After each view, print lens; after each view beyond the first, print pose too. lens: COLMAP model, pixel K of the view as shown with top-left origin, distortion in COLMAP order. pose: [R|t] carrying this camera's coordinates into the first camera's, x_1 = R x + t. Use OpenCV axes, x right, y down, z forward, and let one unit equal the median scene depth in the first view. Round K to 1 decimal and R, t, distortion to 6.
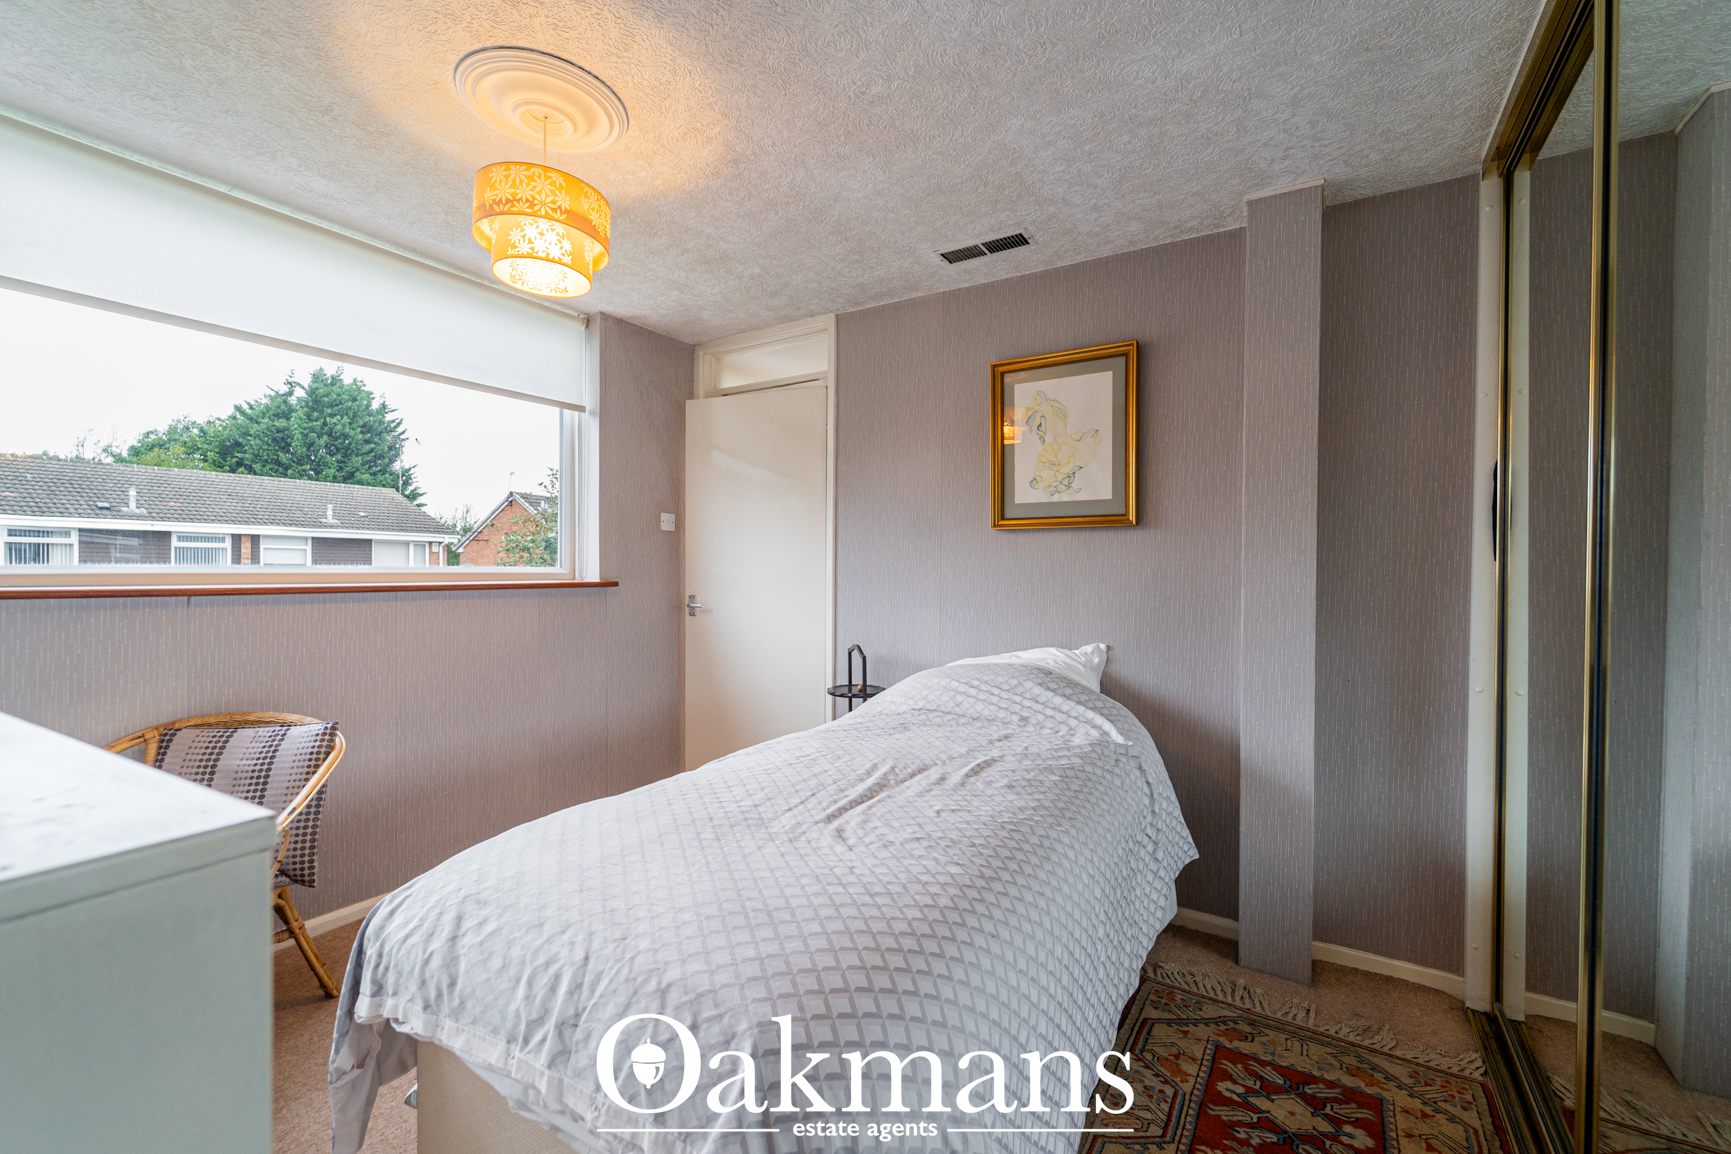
lens RADIAL K [[719.7, 0, 863.3], [0, 719.7, 575.5], [0, 0, 1]] dist [0.000707, -0.001312]
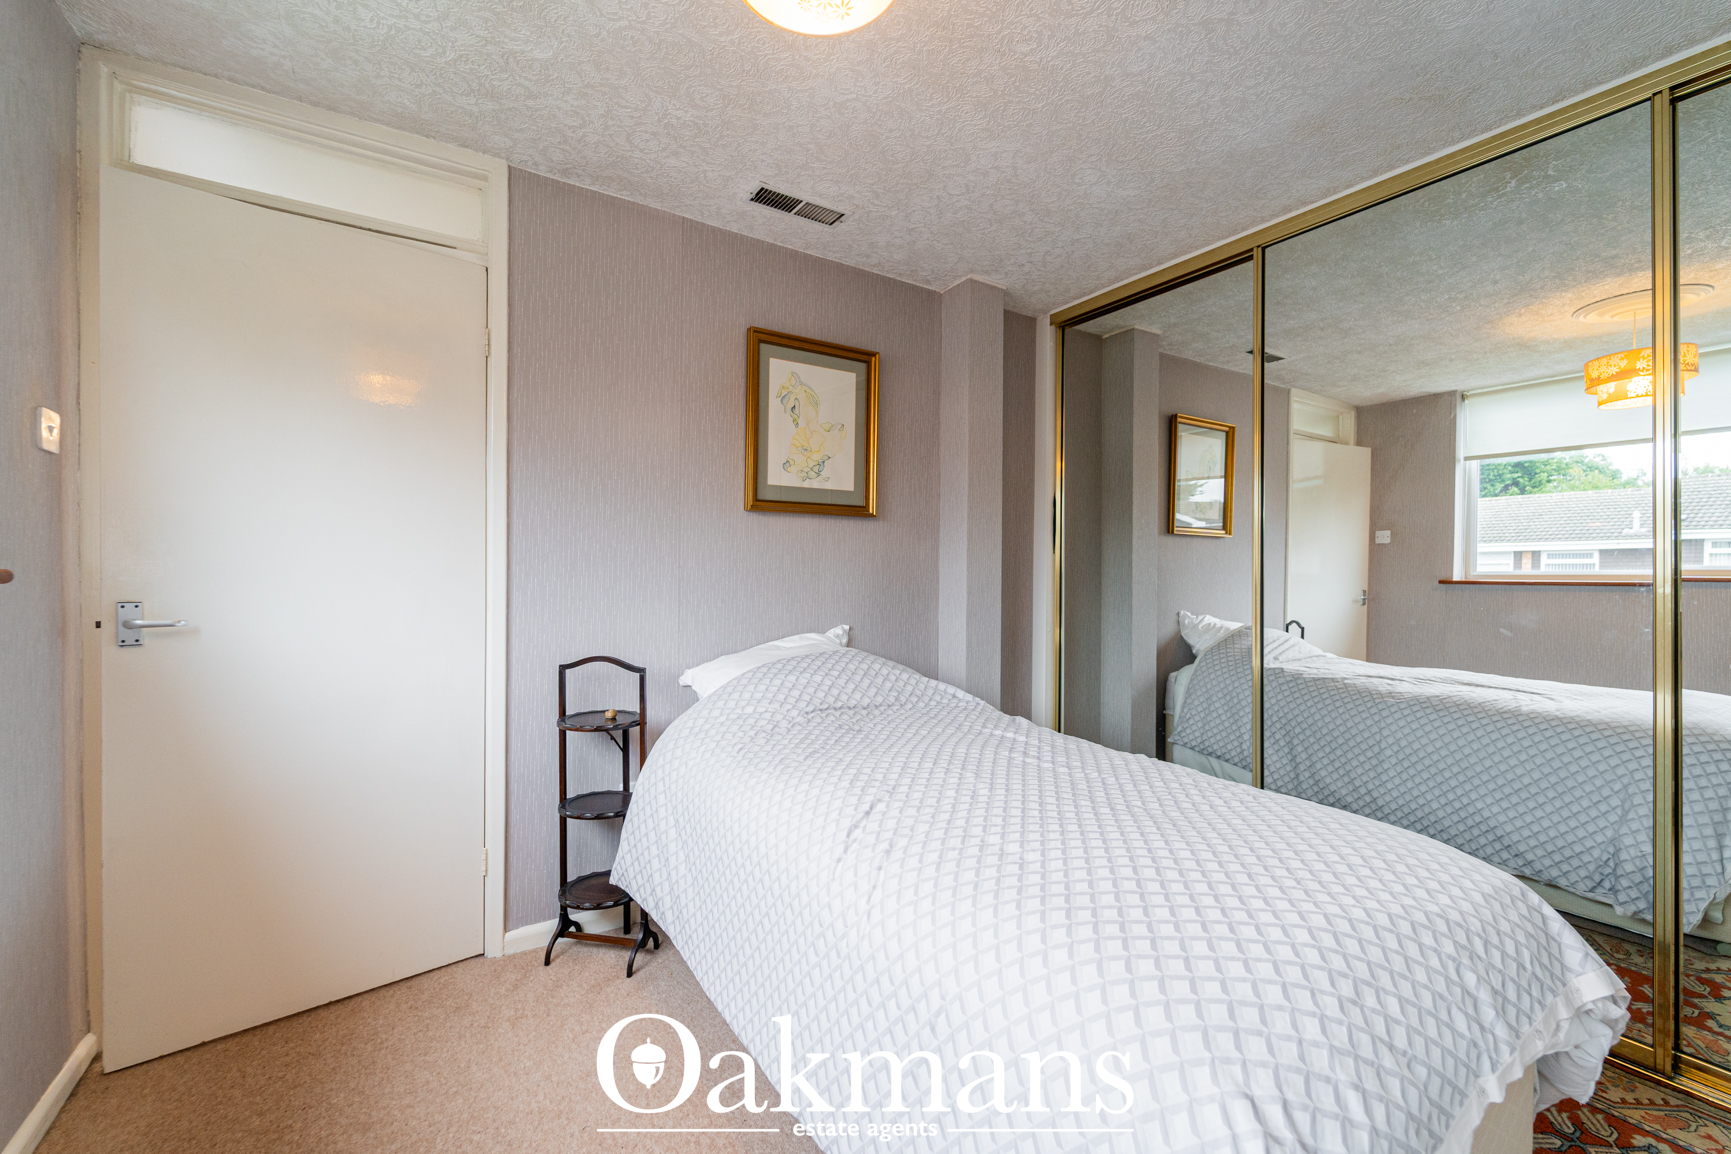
lens RADIAL K [[719.7, 0, 866.8], [0, 719.7, 575.5], [0, 0, 1]] dist [0.000707, -0.001312]
pose [[0.407433, -0.007117, 0.913208, -0.605825], [0.006909, 0.999965, 0.004710, 0.015244], [-0.913209, 0.004390, 0.407468, 0.512315]]
